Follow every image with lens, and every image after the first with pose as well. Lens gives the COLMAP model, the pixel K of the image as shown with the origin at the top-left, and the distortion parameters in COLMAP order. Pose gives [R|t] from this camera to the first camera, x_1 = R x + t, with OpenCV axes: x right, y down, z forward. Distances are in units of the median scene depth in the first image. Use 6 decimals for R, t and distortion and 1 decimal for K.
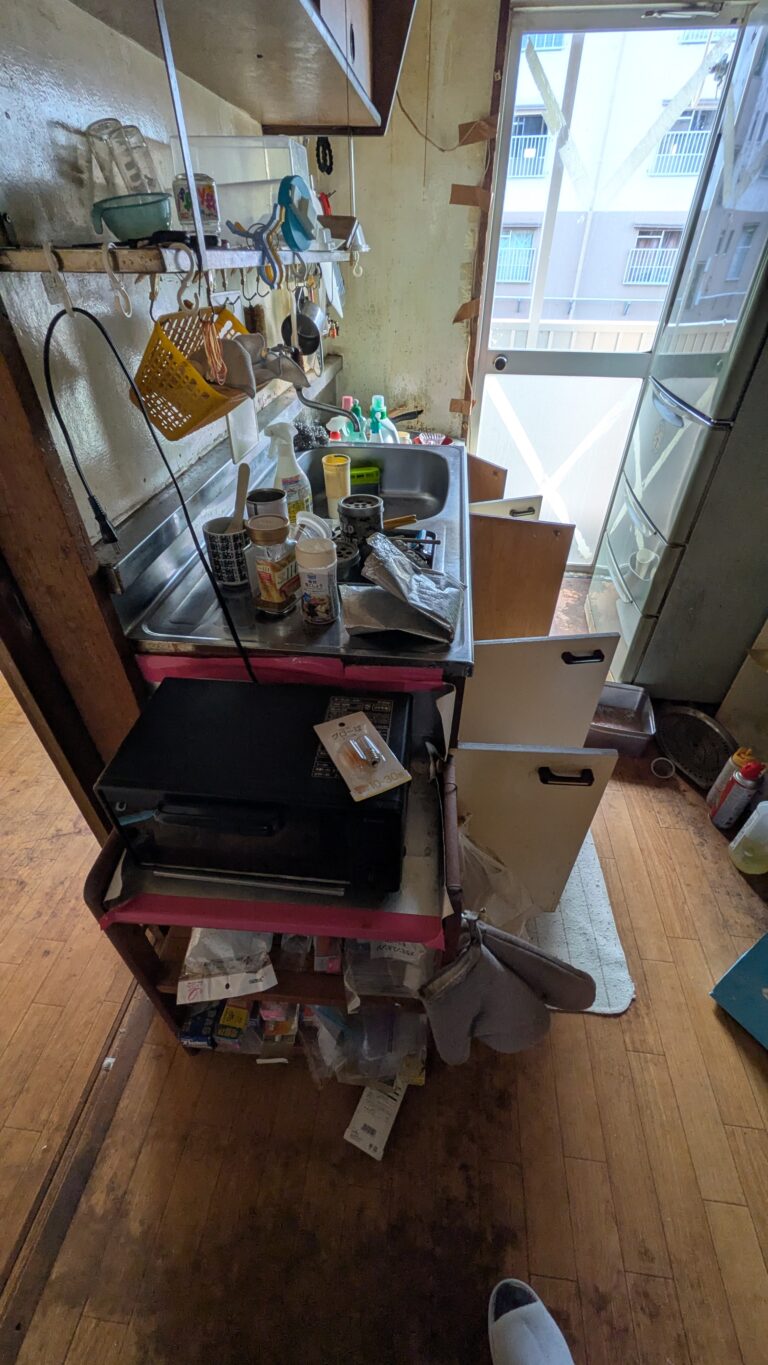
lens RADIAL K [[530.0, 0, 379.6], [0, 530.0, 669.5], [0, 0, 1]] dist [0.006208, -0.000206]
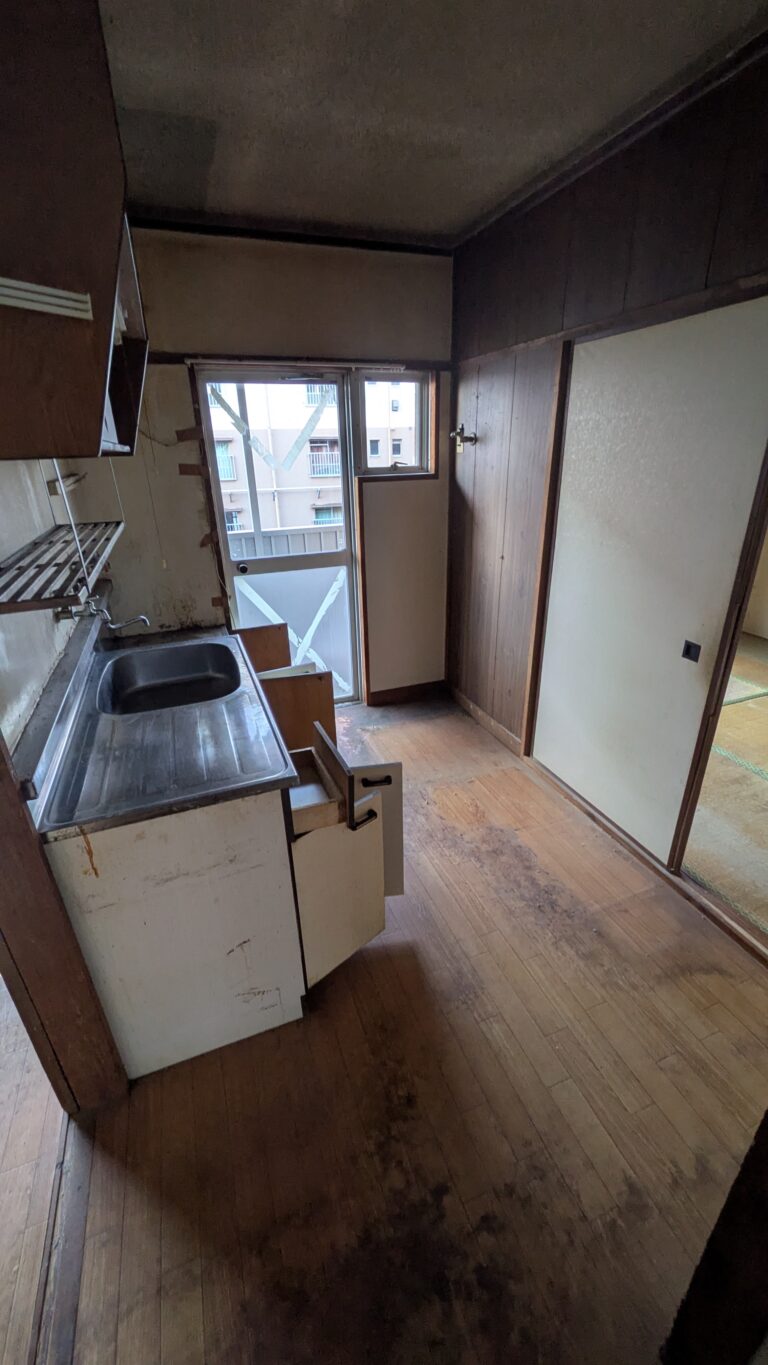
lens RADIAL K [[530.0, 0, 381.7], [0, 530.0, 678.6], [0, 0, 1]] dist [0.006208, -0.000206]
pose [[0.885305, -0.212389, 0.413675, -0.078504], [0.312613, 0.930412, -0.191330, 0.044393], [-0.344251, 0.298706, 0.890093, -0.233196]]
